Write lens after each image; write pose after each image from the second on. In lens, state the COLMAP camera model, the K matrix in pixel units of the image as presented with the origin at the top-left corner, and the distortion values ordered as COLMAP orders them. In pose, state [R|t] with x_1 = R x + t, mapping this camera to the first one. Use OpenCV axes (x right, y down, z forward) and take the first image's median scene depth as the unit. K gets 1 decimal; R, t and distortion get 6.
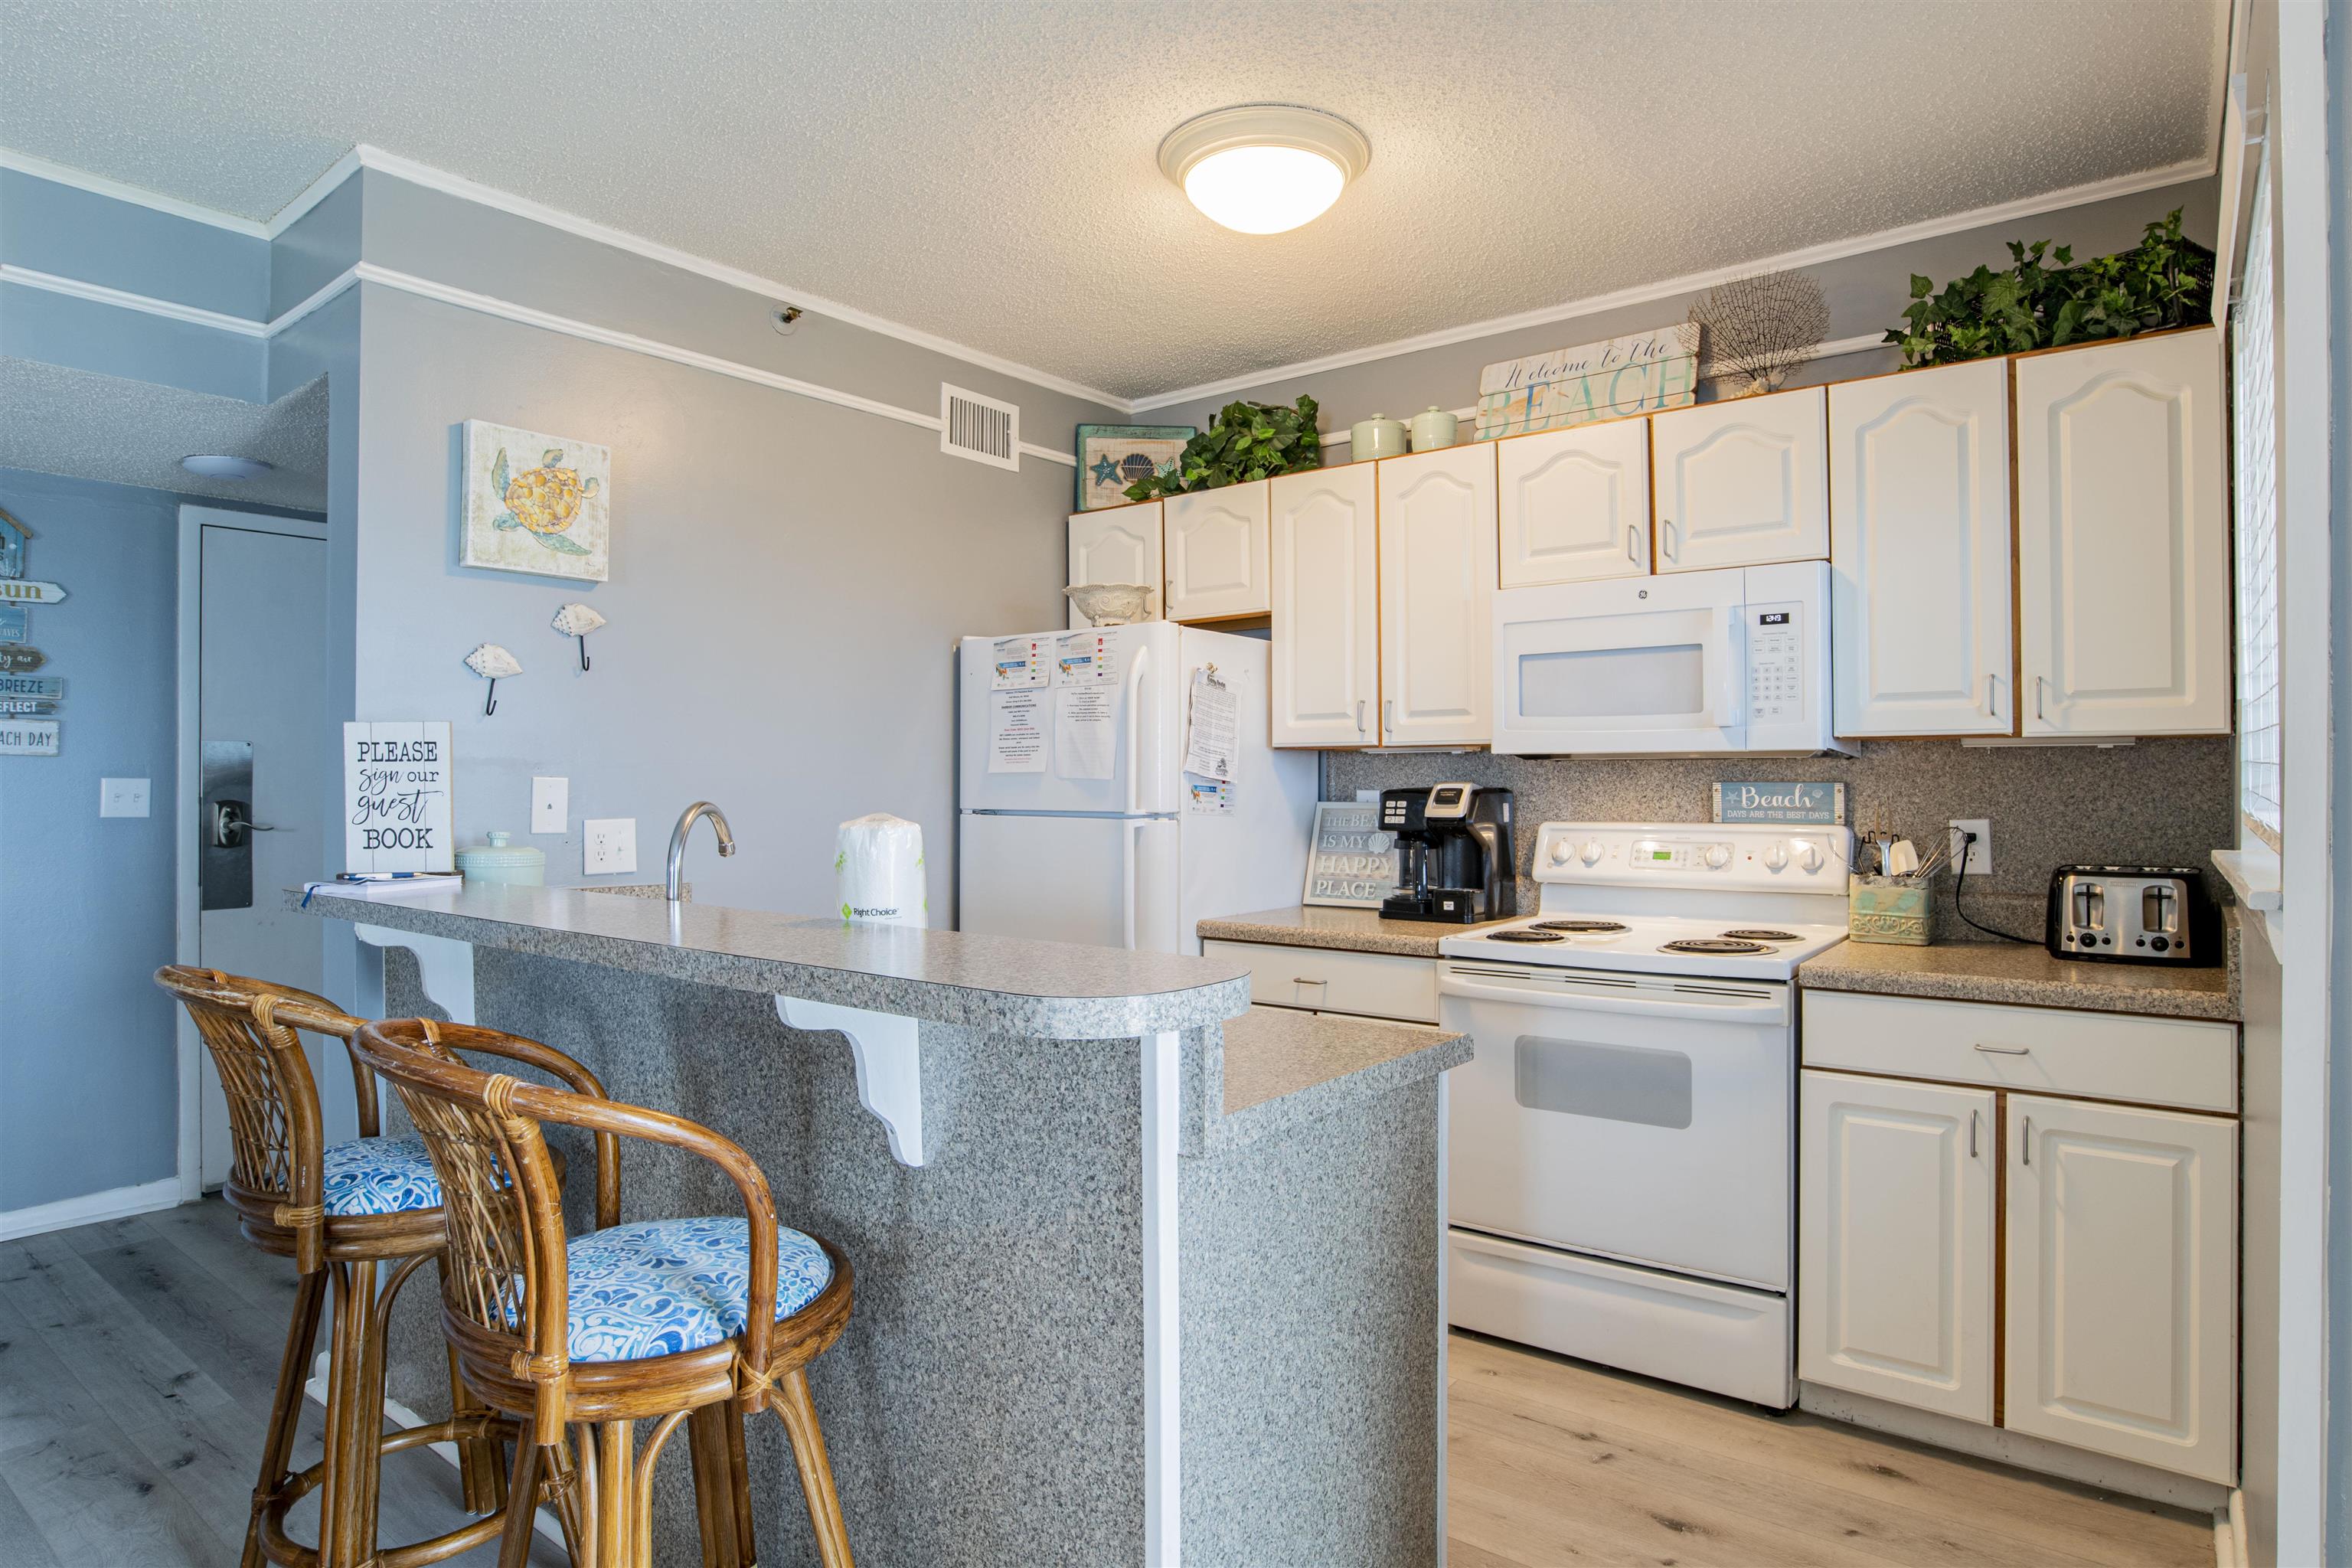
lens RADIAL K [[1301.4, 0, 1199.6], [0, 1301.4, 767.9], [0, 0, 1]] dist [-0.048508, 0.018364]
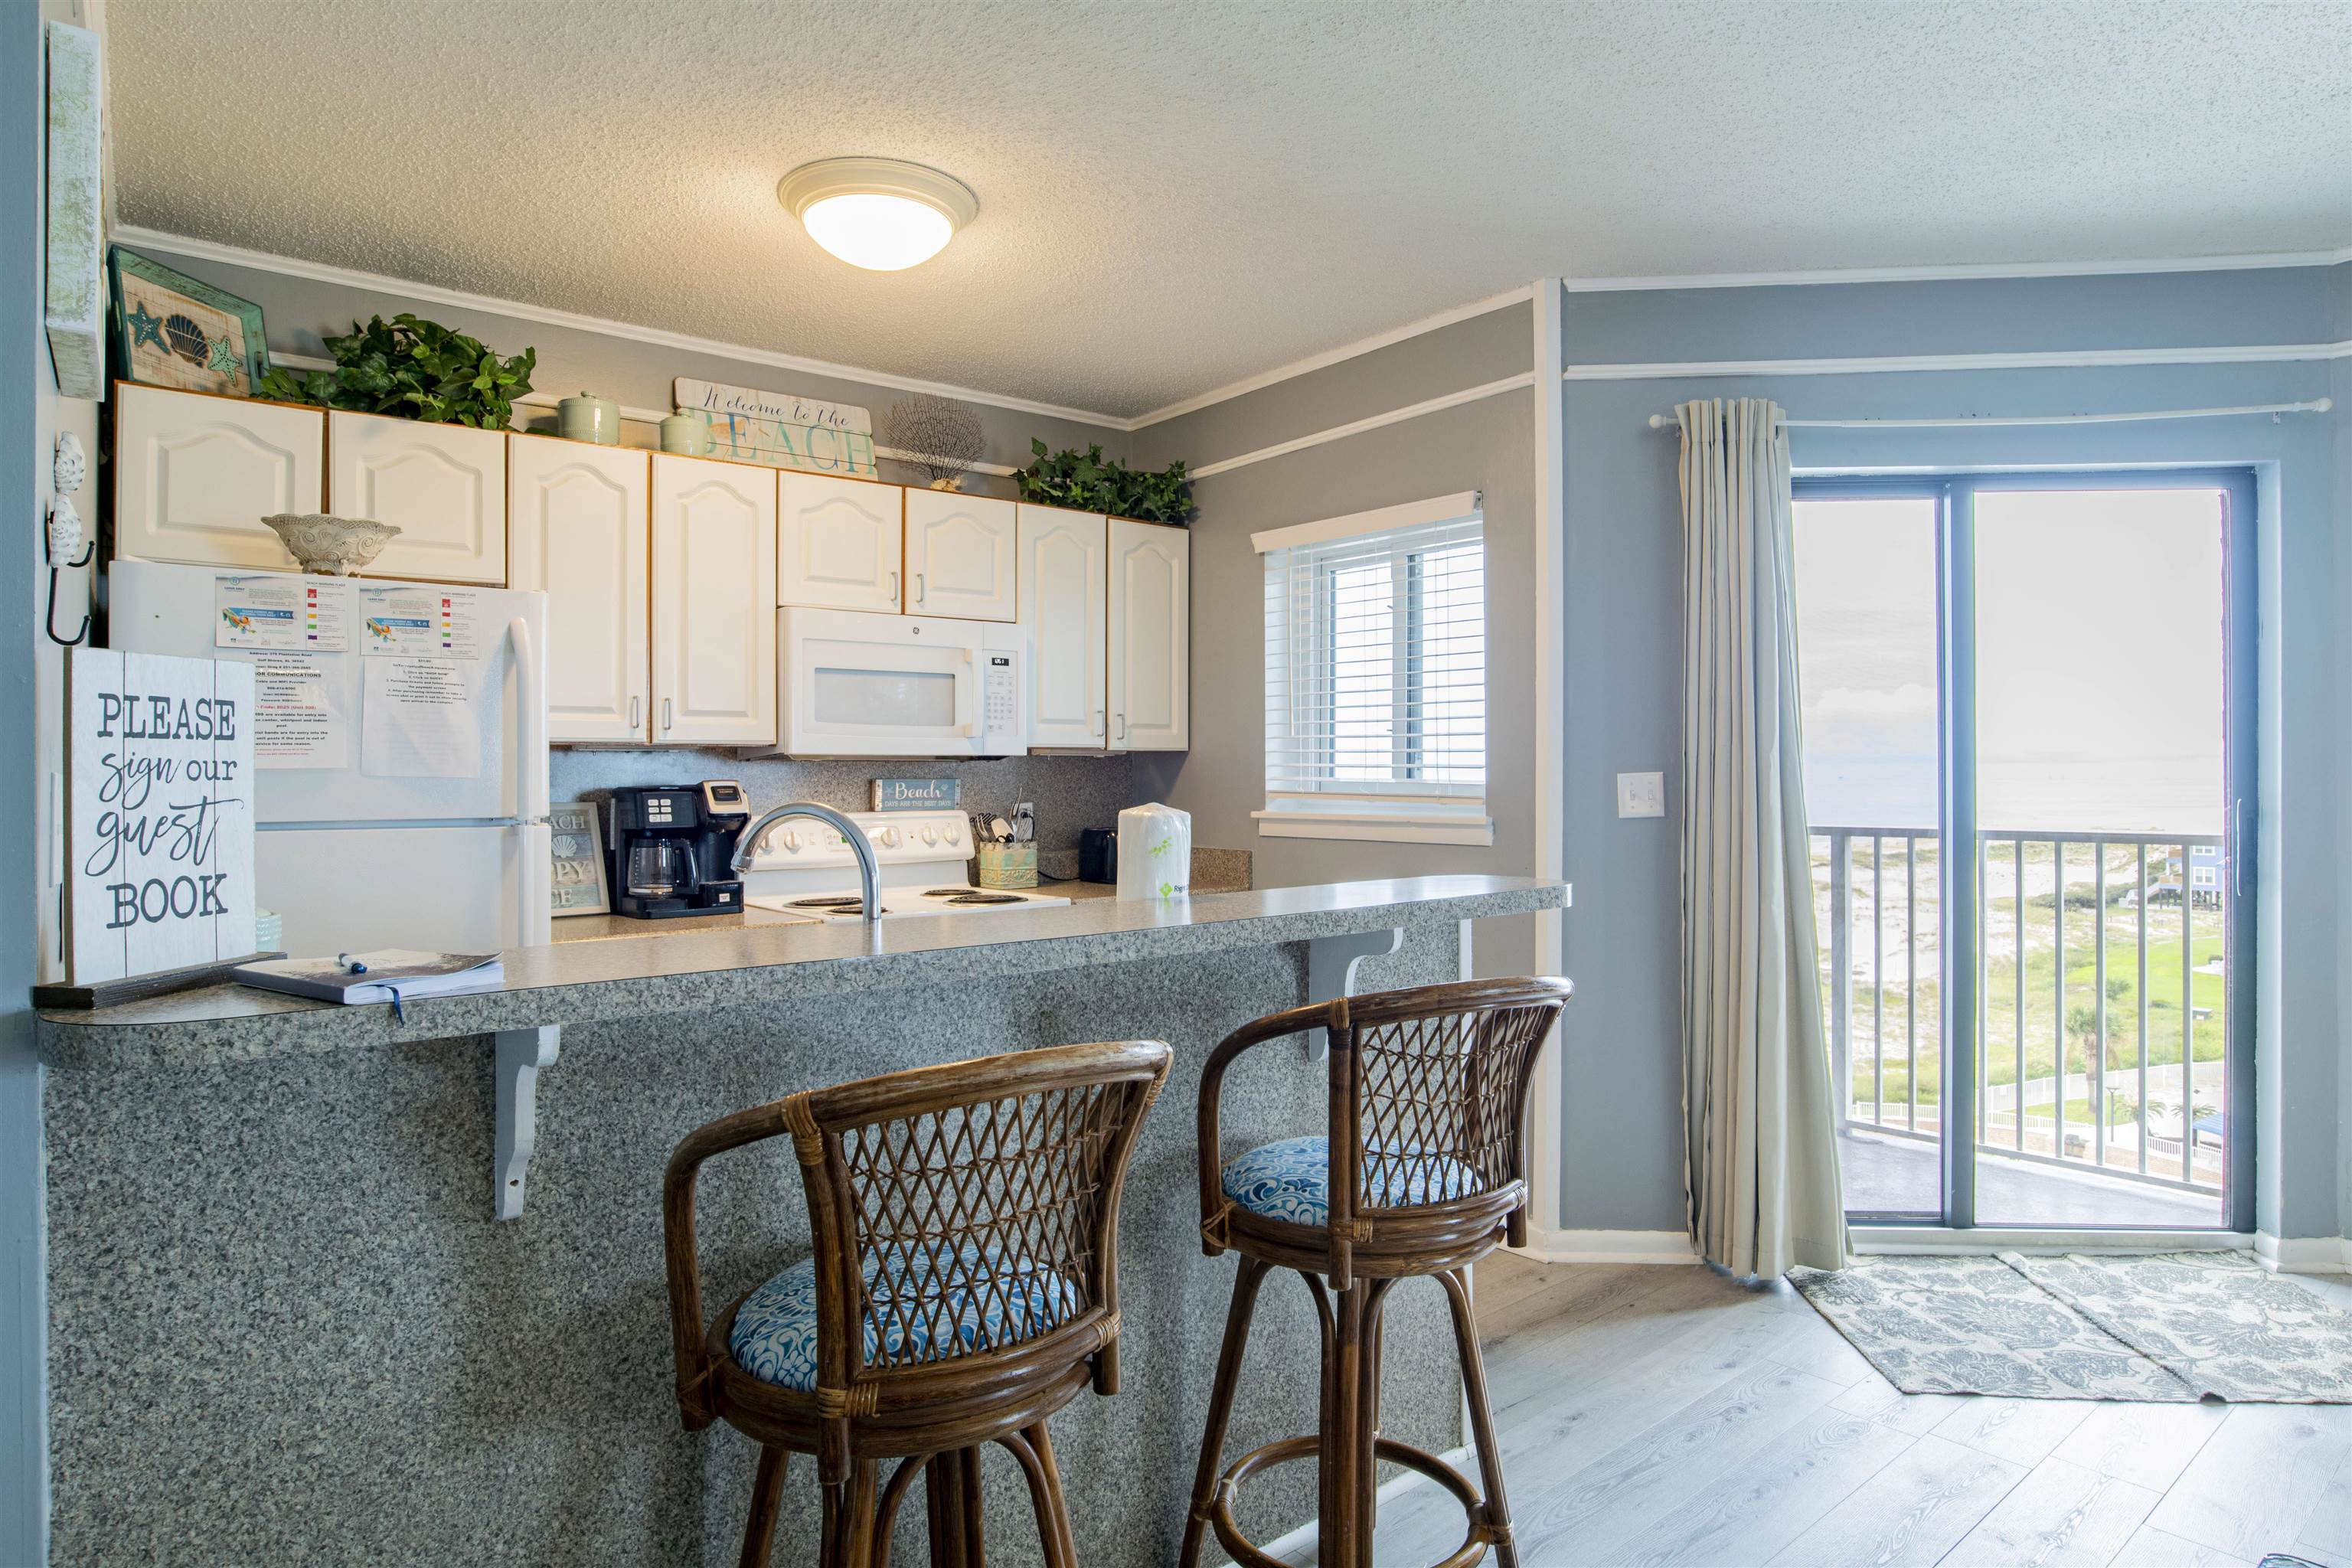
lens RADIAL K [[1347.6, 0, 1168.1], [0, 1347.6, 766.2], [0, 0, 1]] dist [-0.048005, 0.016660]
pose [[0.236995, 0.006928, 0.971486, -1.001719], [-0.003108, 0.999975, -0.006373, 0.007269], [-0.971506, -0.001509, 0.237011, 0.512538]]
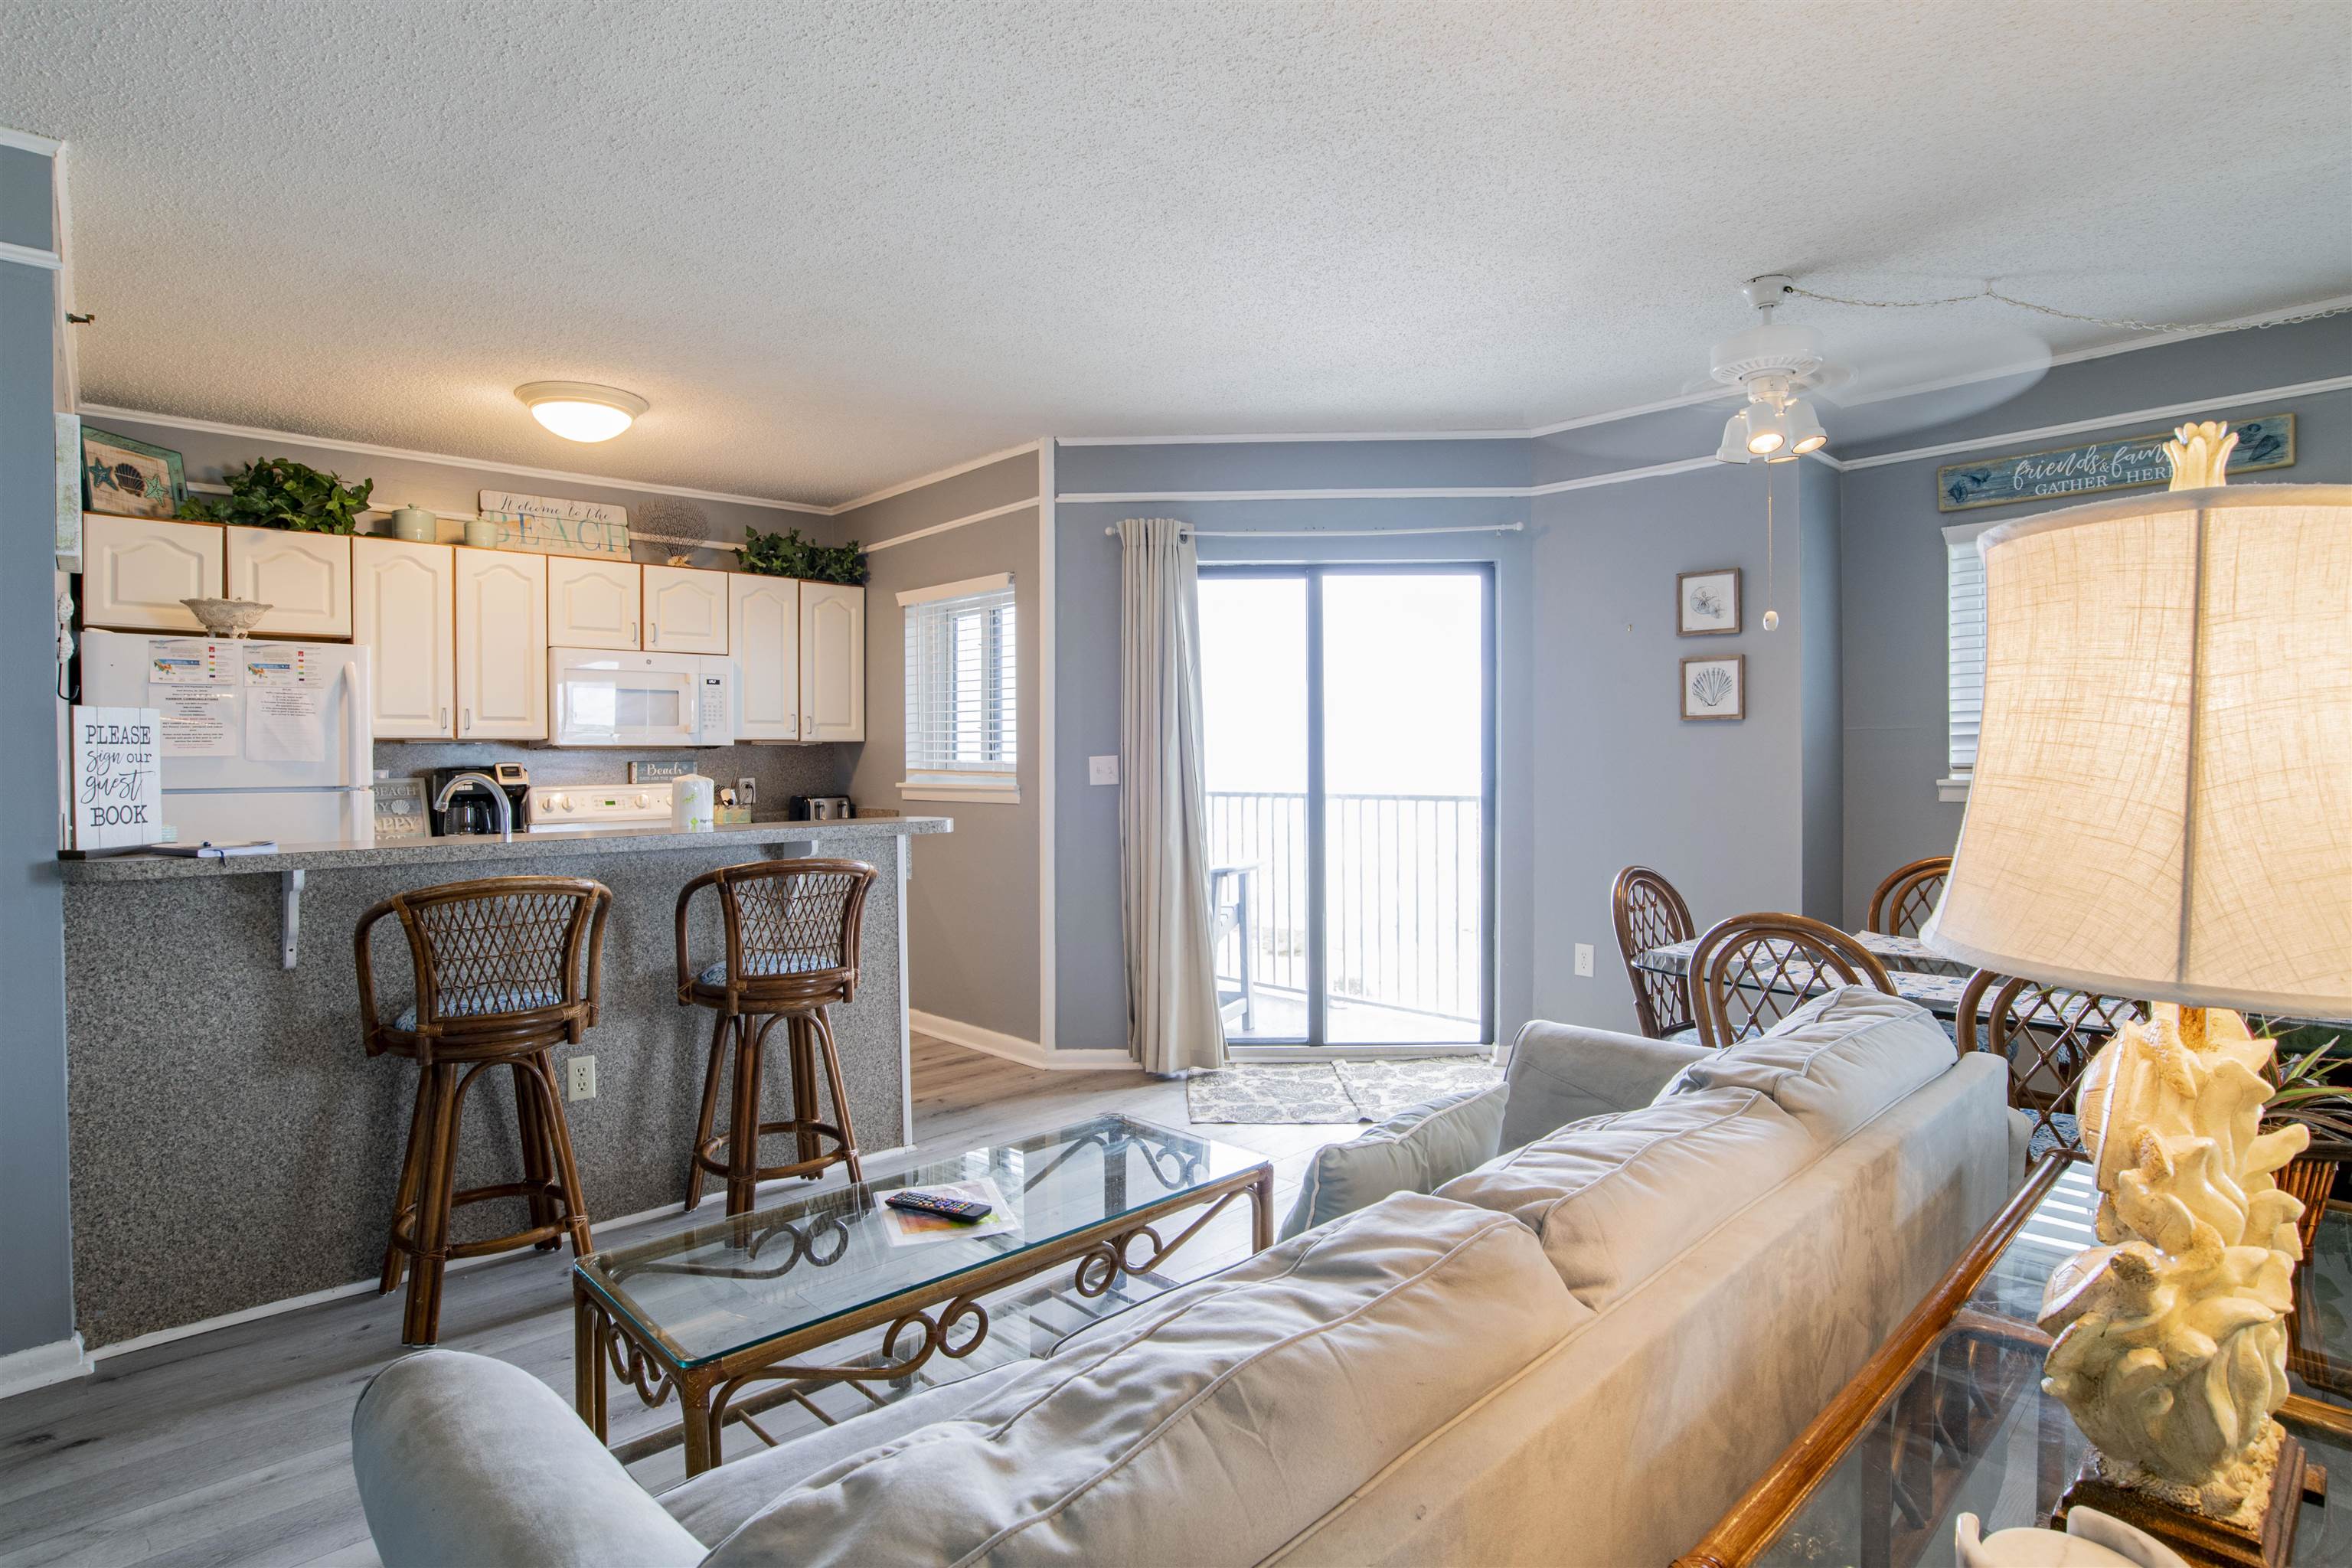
lens RADIAL K [[1210.9, 0, 1164.3], [0, 1210.9, 769.4], [0, 0, 1]] dist [-0.048825, 0.016289]
pose [[0.165316, -0.009224, 0.986198, -1.438233], [-0.000569, 0.999955, 0.009448, 0.006385], [-0.986241, -0.002123, 0.165303, -0.033972]]
